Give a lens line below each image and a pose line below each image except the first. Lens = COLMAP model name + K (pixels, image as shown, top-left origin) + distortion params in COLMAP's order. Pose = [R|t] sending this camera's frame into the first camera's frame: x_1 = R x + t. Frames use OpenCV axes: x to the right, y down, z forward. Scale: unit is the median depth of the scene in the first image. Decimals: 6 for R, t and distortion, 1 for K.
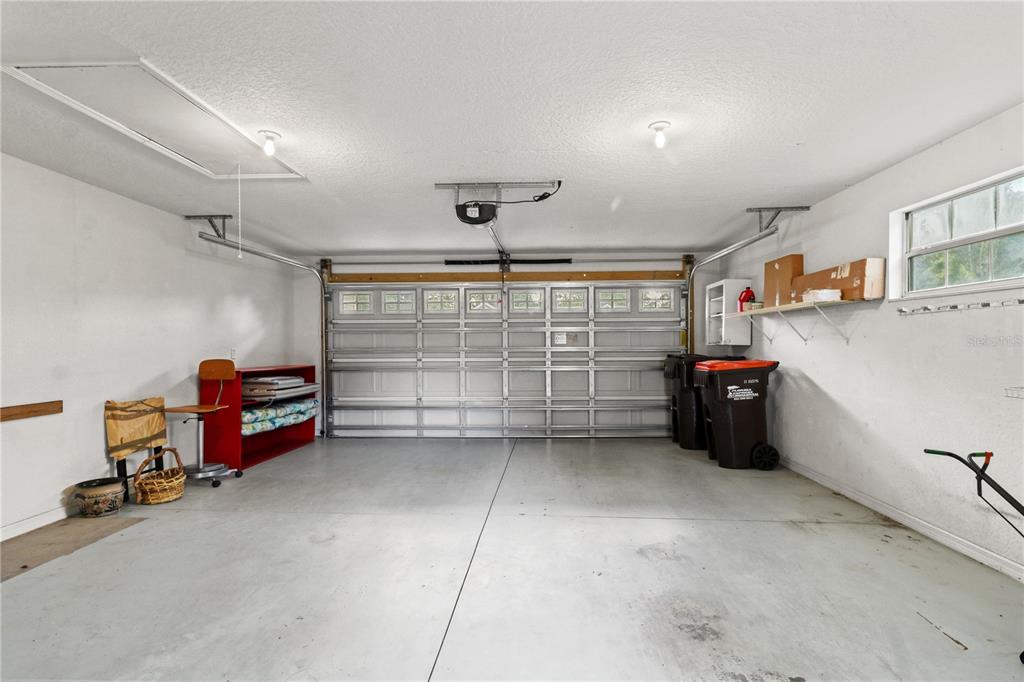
lens RADIAL K [[539.5, 0, 512.0], [0, 539.5, 341.0], [0, 0, 1]] dist [0.000989, -0.000082]
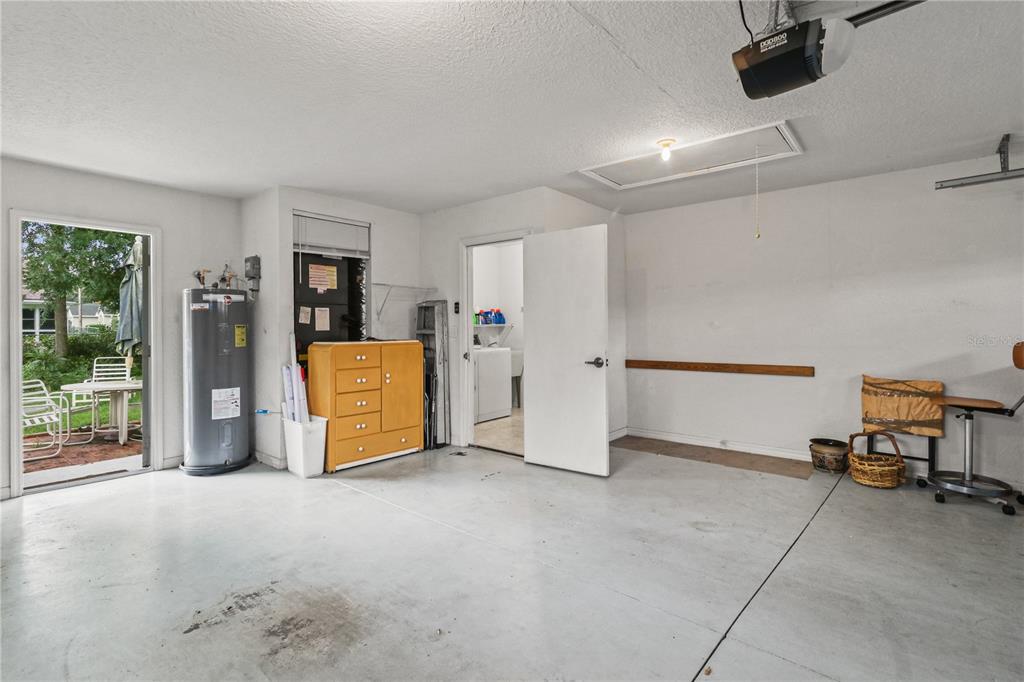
lens RADIAL K [[495.6, 0, 512.5], [0, 495.6, 324.2], [0, 0, 1]] dist [0.003289, 0.000426]
pose [[-0.634595, 0.005416, -0.772826, 0.492805], [0.014141, 0.999889, -0.004604, 0.006654], [0.772716, -0.013850, -0.634601, 1.191901]]
